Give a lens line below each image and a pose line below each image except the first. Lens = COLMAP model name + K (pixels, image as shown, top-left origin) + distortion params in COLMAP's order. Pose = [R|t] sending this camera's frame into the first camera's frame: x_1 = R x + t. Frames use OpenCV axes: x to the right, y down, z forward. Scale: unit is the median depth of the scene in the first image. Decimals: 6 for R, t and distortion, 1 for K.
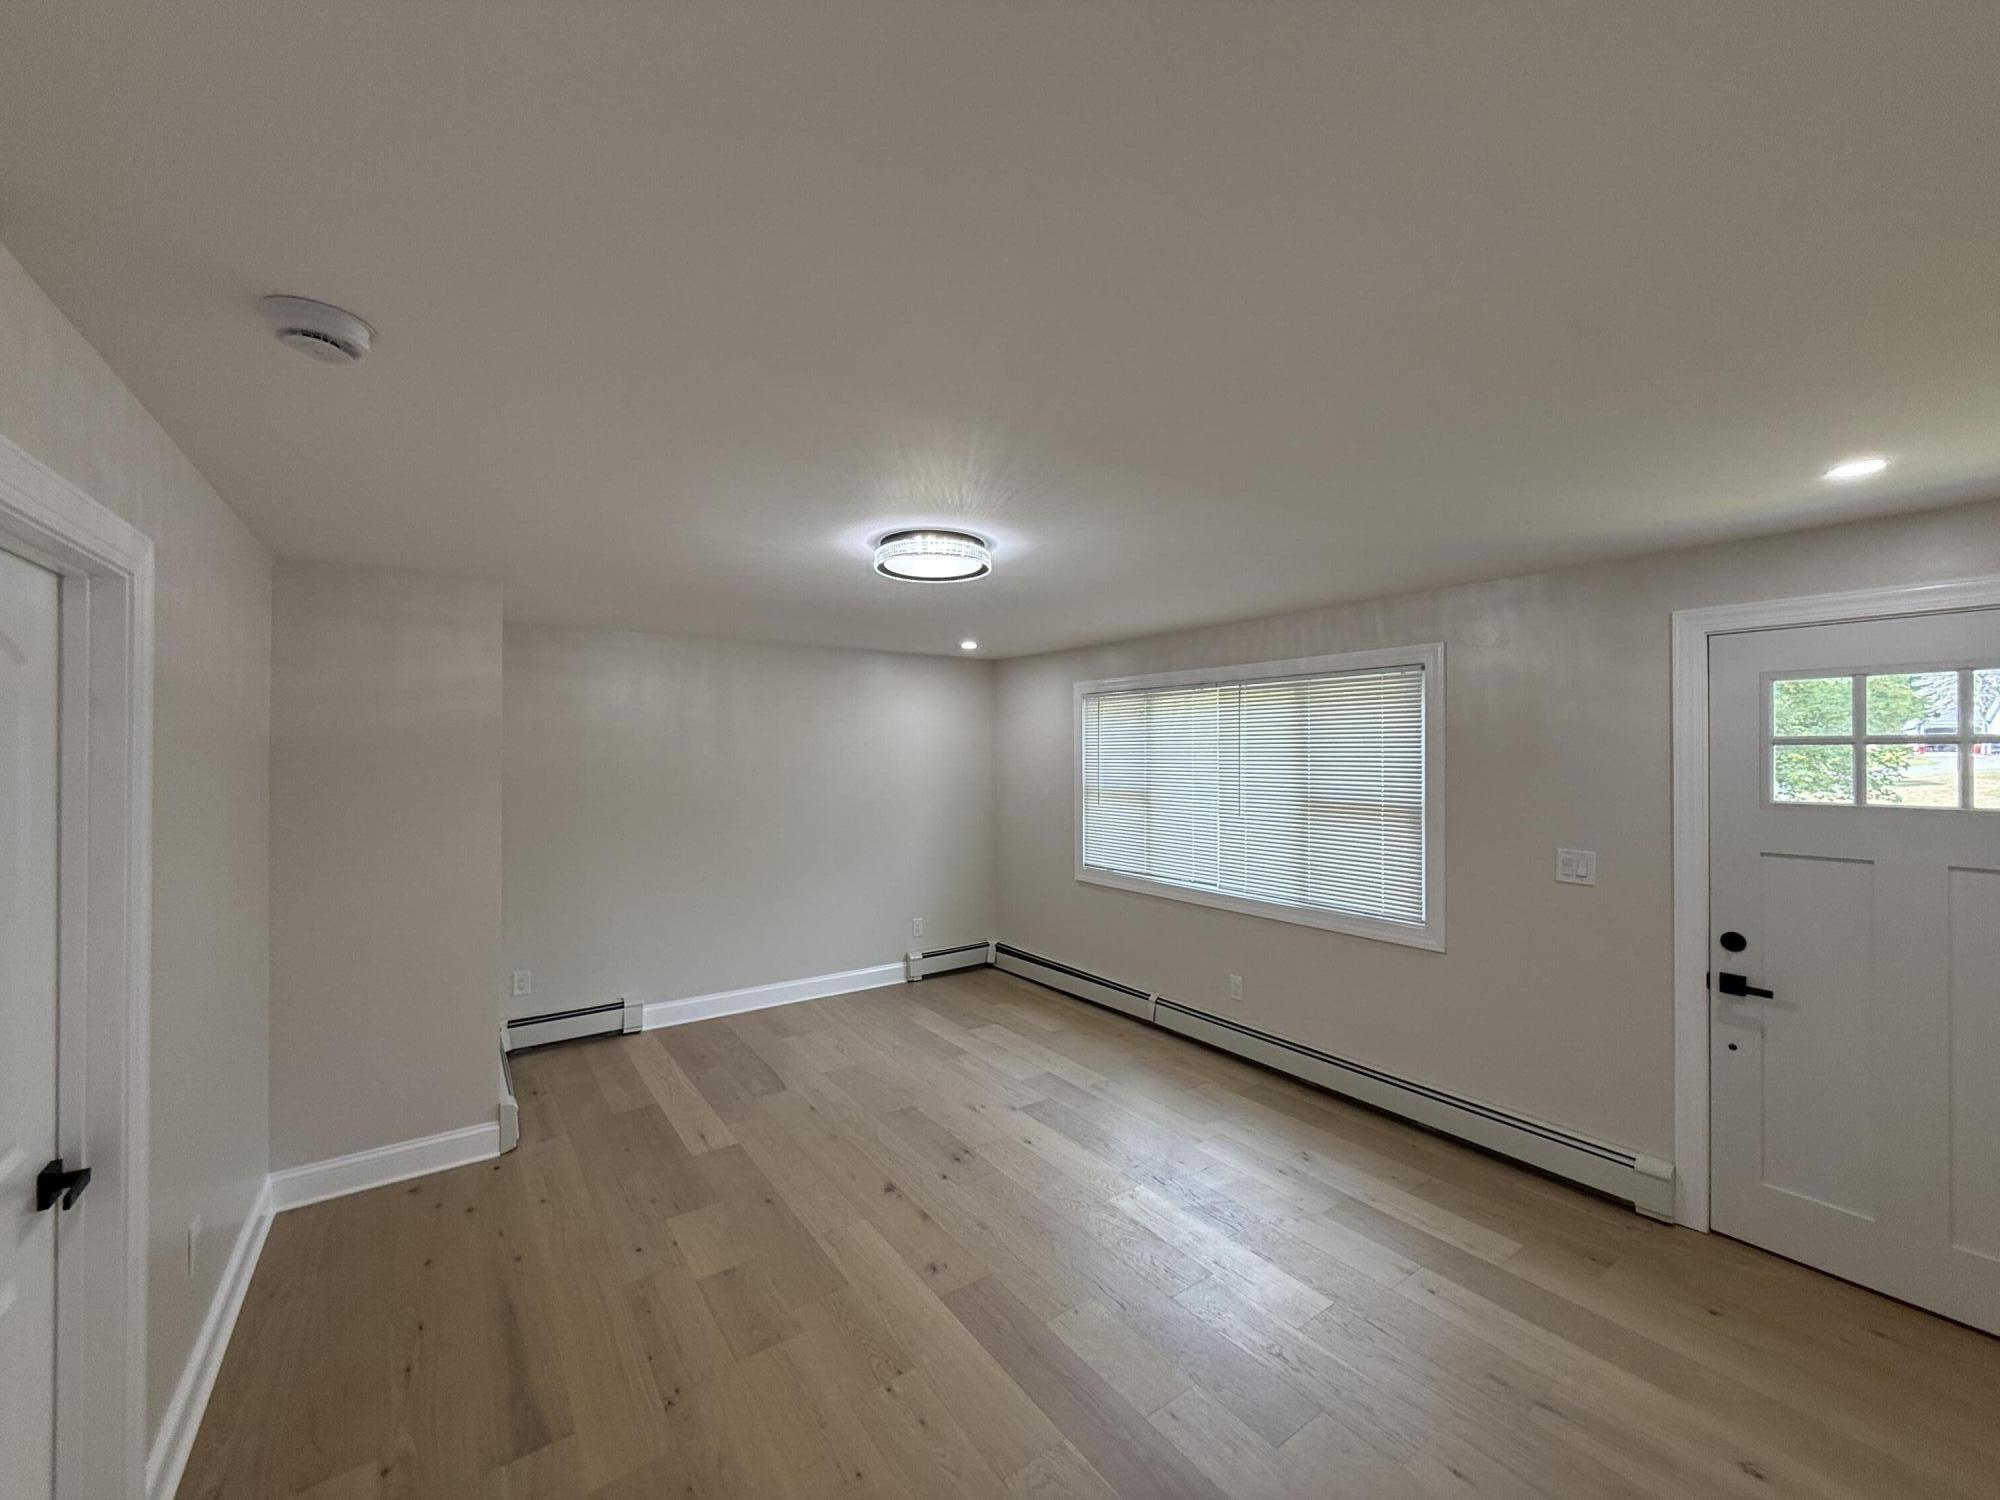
lens RADIAL K [[797.1, 0, 1001.0], [0, 797.1, 748.6], [0, 0, 1]] dist [-0.000130, -0.000115]
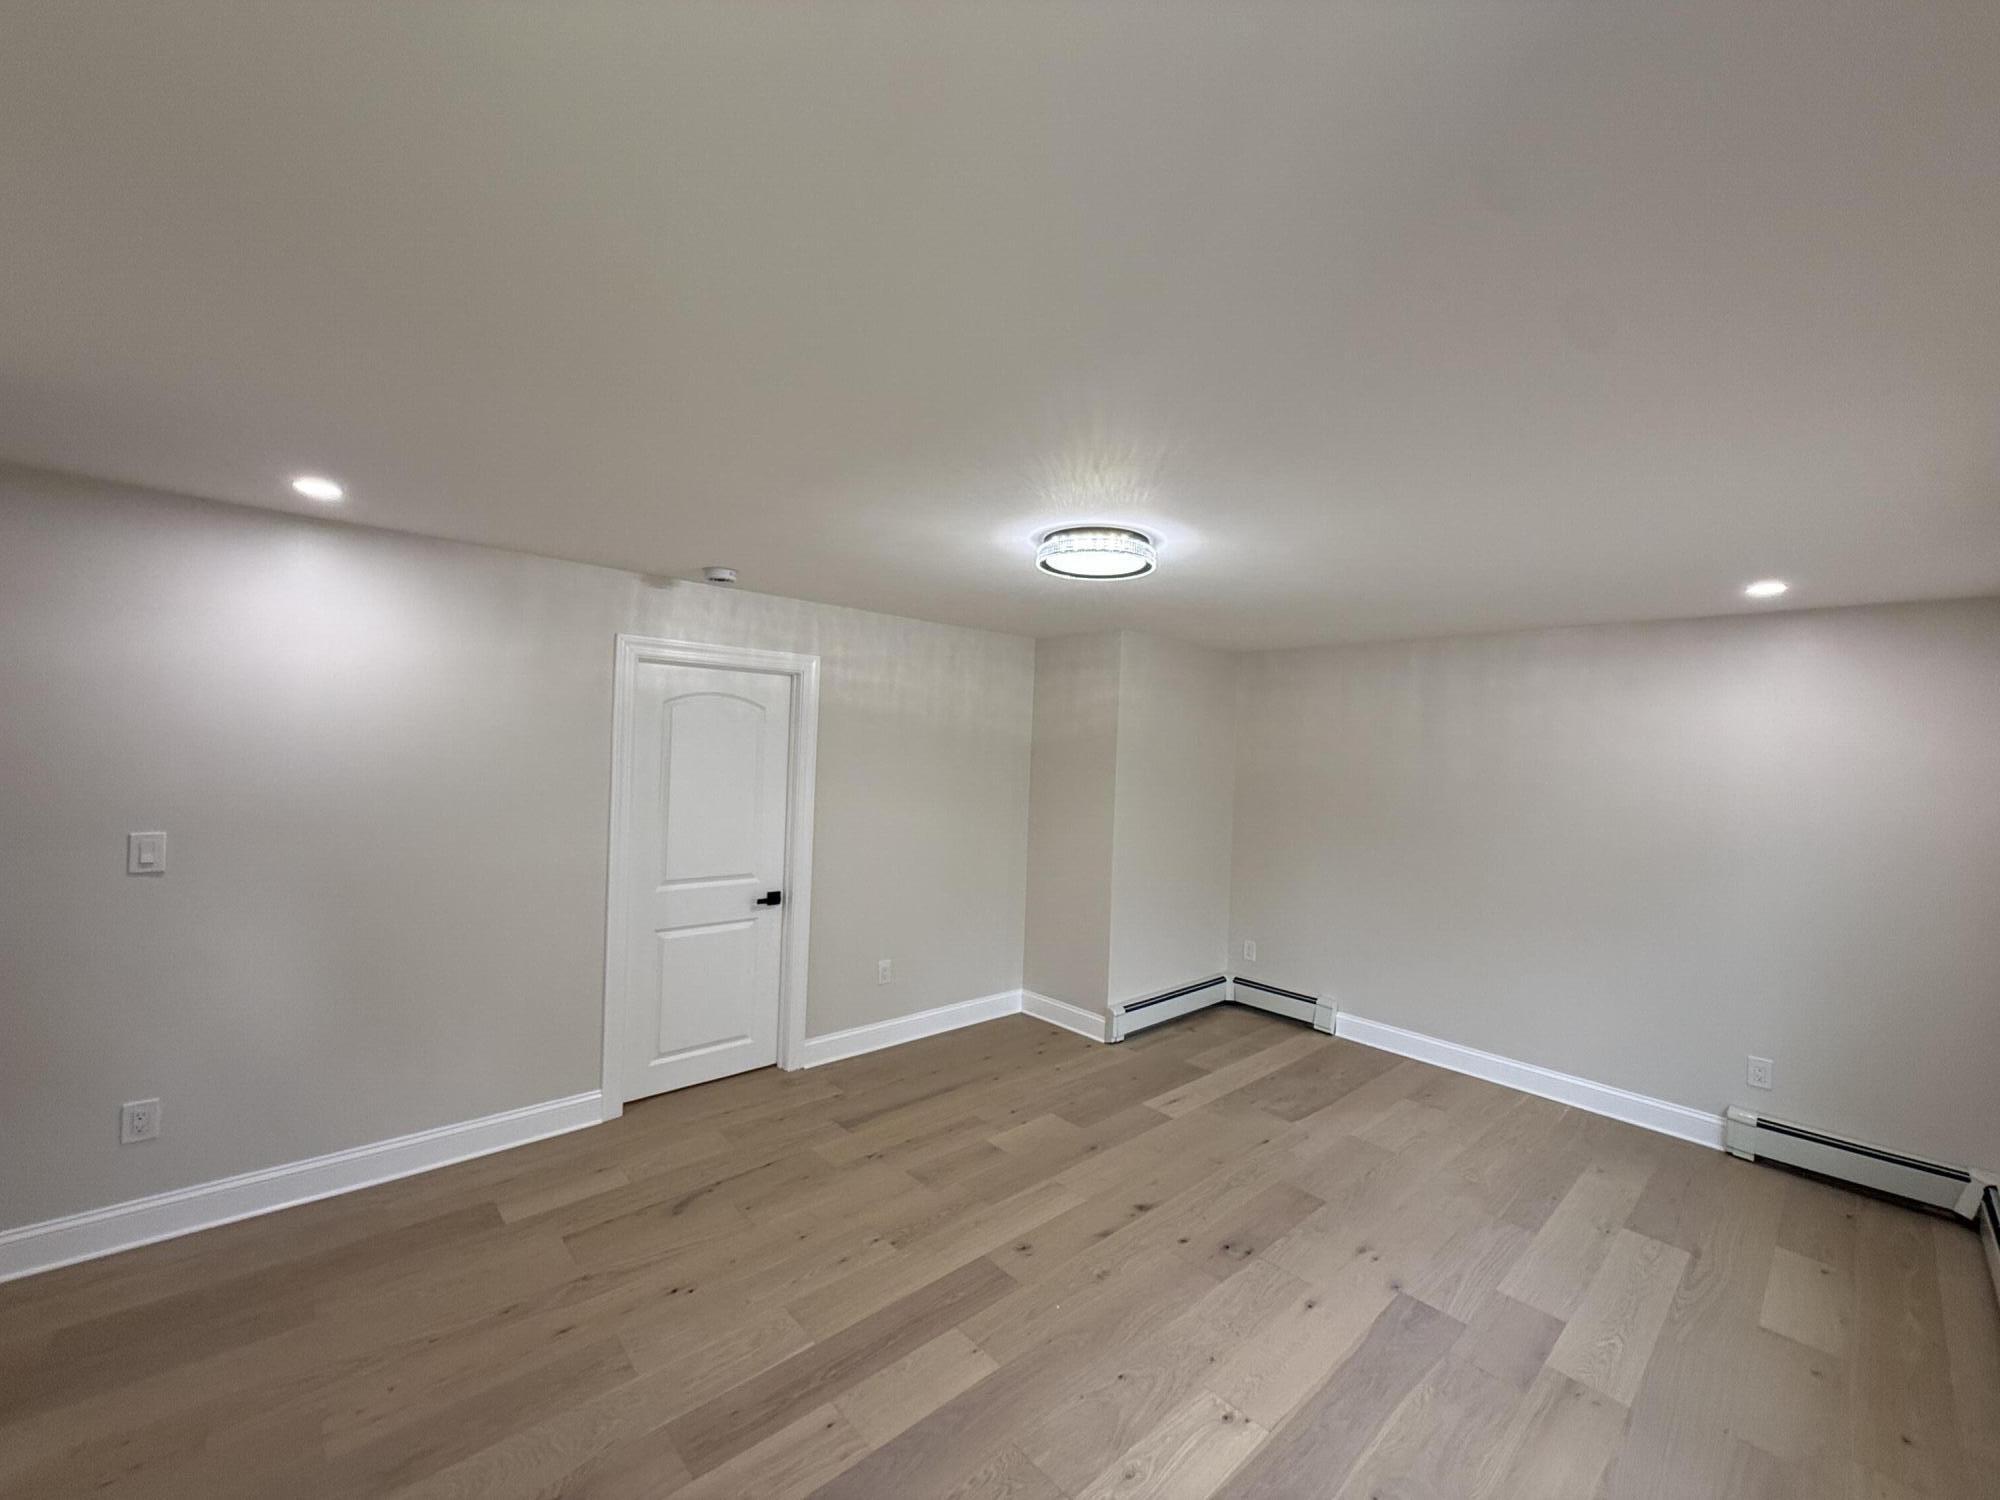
lens RADIAL K [[797.1, 0, 1010.5], [0, 797.1, 747.0], [0, 0, 1]] dist [-0.000130, -0.000115]
pose [[0.128702, 0.002438, -0.991680, 0.673840], [-0.033716, 0.999430, -0.001919, 0.002397], [0.991110, 0.033682, 0.128711, 0.593650]]
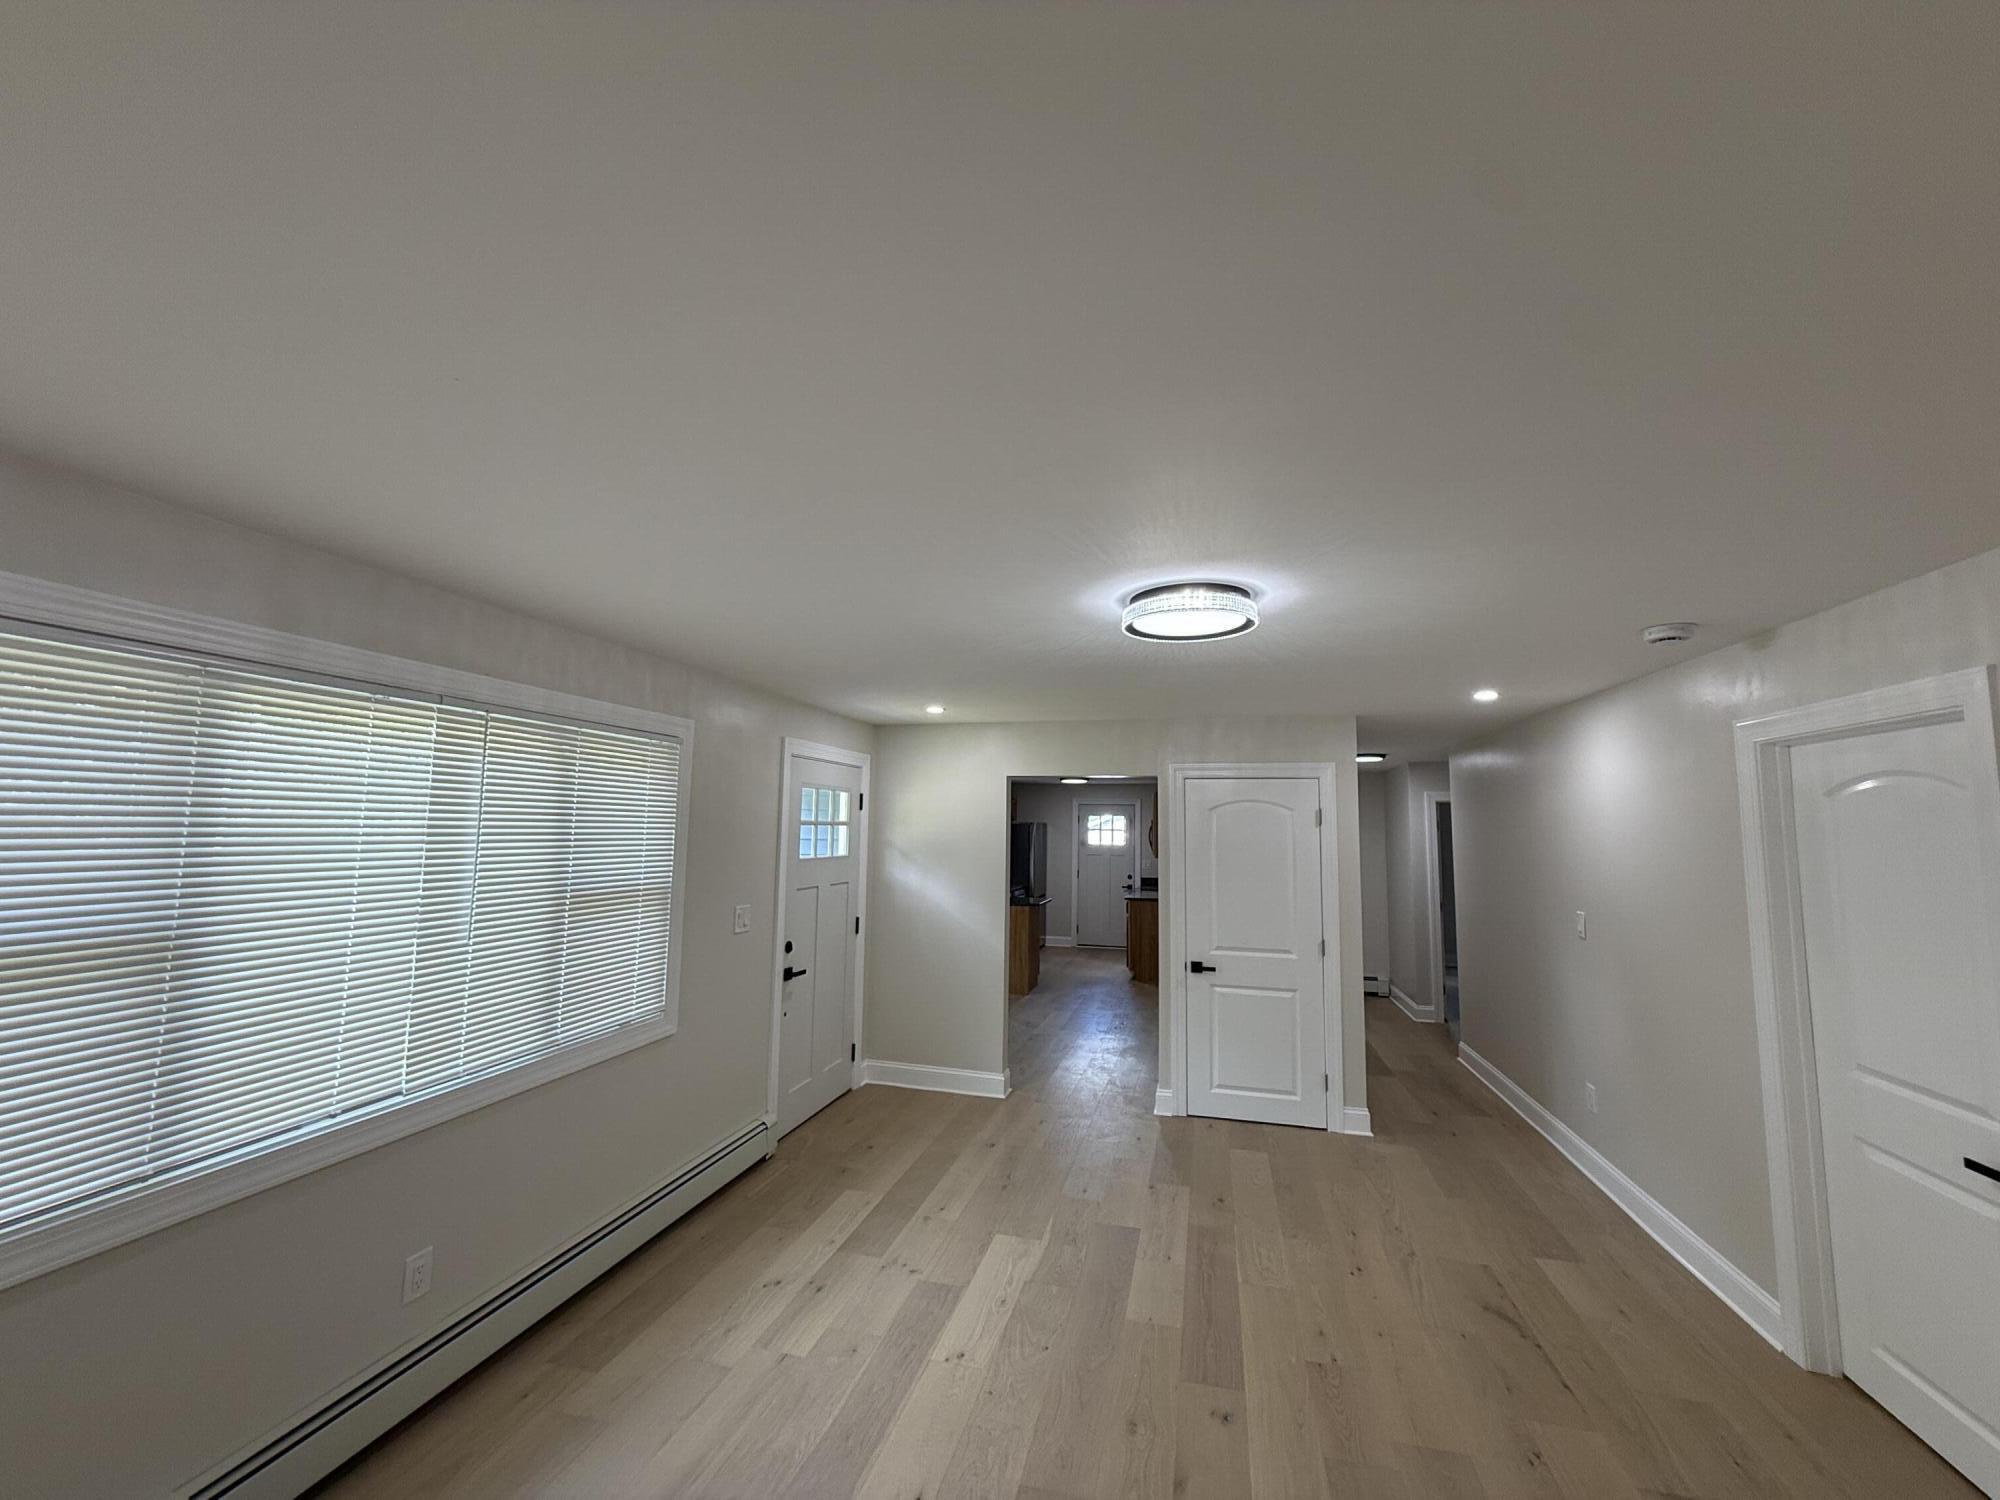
lens RADIAL K [[797.1, 0, 1016.2], [0, 797.1, 750.1], [0, 0, 1]] dist [-0.000130, -0.000115]
pose [[-0.658568, 0.065849, 0.749635, -0.465037], [-0.016546, 0.994656, -0.101907, 0.001793], [-0.752340, -0.079516, -0.653959, 1.305589]]
